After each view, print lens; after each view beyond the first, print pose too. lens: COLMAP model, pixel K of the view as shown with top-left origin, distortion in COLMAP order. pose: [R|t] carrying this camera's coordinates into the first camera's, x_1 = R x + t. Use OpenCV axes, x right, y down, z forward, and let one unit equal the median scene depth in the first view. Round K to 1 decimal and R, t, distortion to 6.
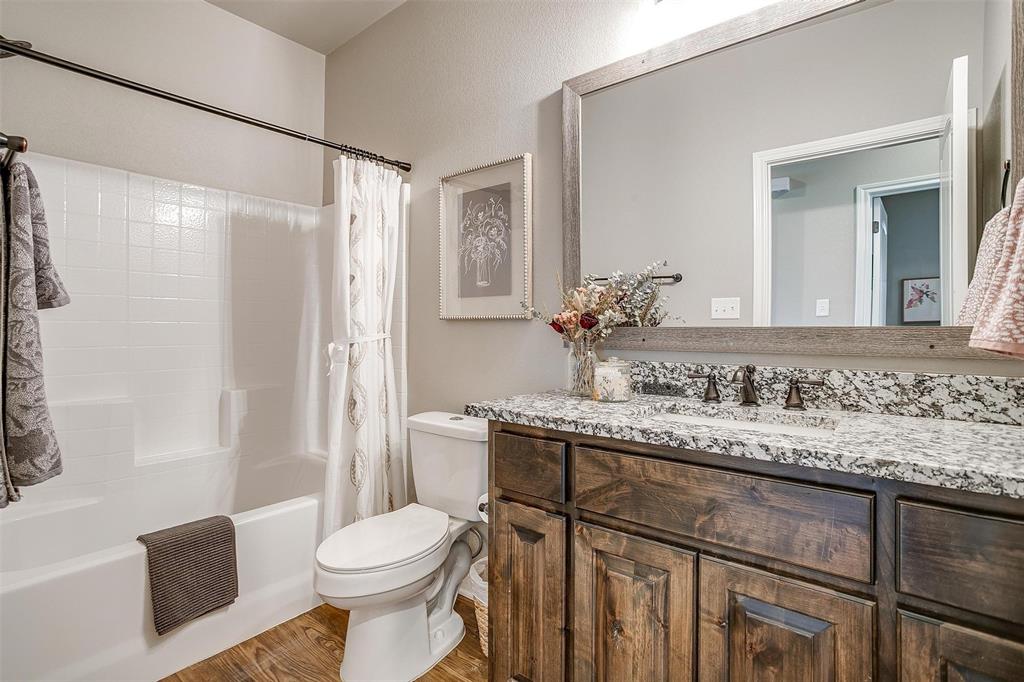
lens RADIAL K [[503.9, 0, 505.7], [0, 503.9, 331.8], [0, 0, 1]] dist [-0.042802, 0.023827]
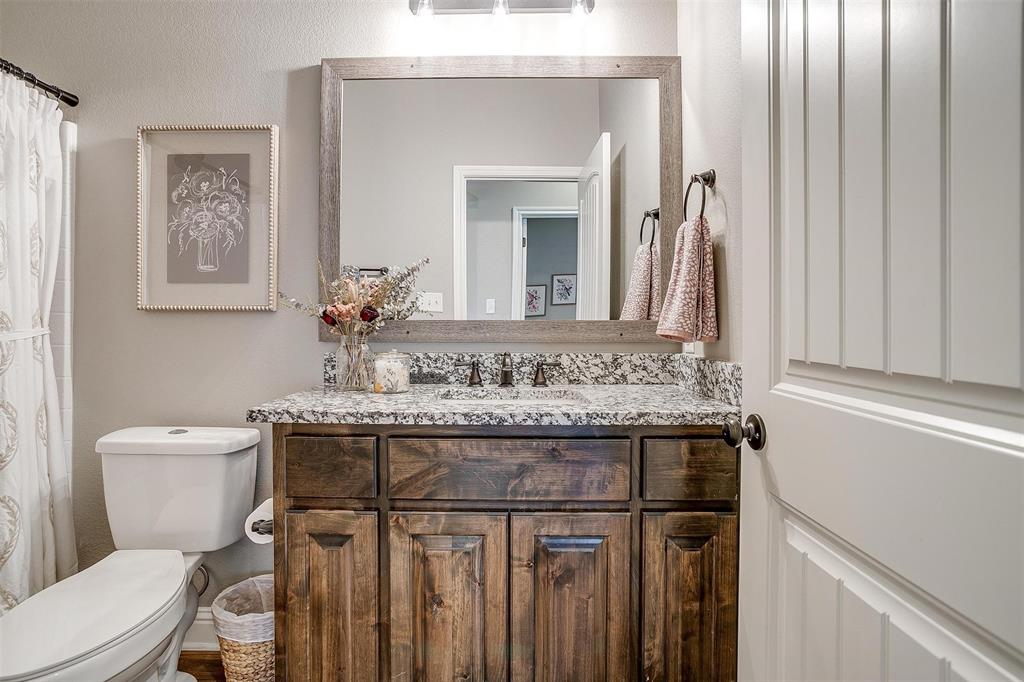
lens RADIAL K [[503.9, 0, 518.8], [0, 503.9, 330.4], [0, 0, 1]] dist [-0.042802, 0.023827]
pose [[0.776727, -0.009259, 0.629769, -0.258119], [0.002457, 0.999929, 0.011670, 0.000243], [-0.629832, -0.007517, 0.776695, 0.051035]]
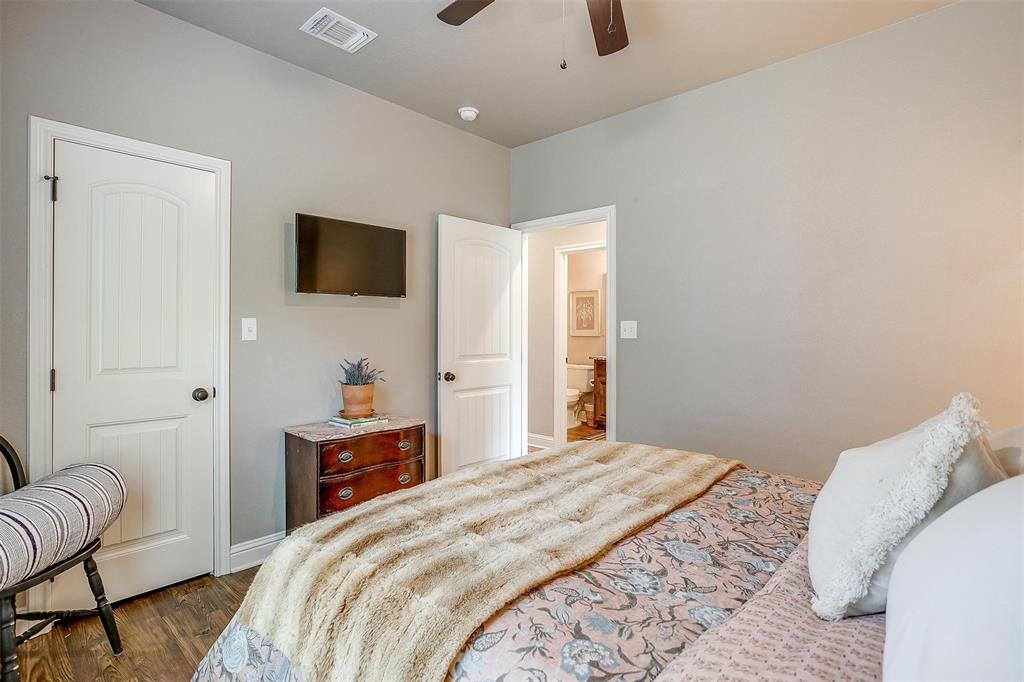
lens RADIAL K [[503.9, 0, 507.4], [0, 503.9, 337.6], [0, 0, 1]] dist [-0.042802, 0.023827]
pose [[0.998791, 0.001949, -0.049126, -0.611183], [-0.001687, 0.999984, 0.005362, -0.055289], [0.049136, -0.005273, 0.998778, -3.648002]]
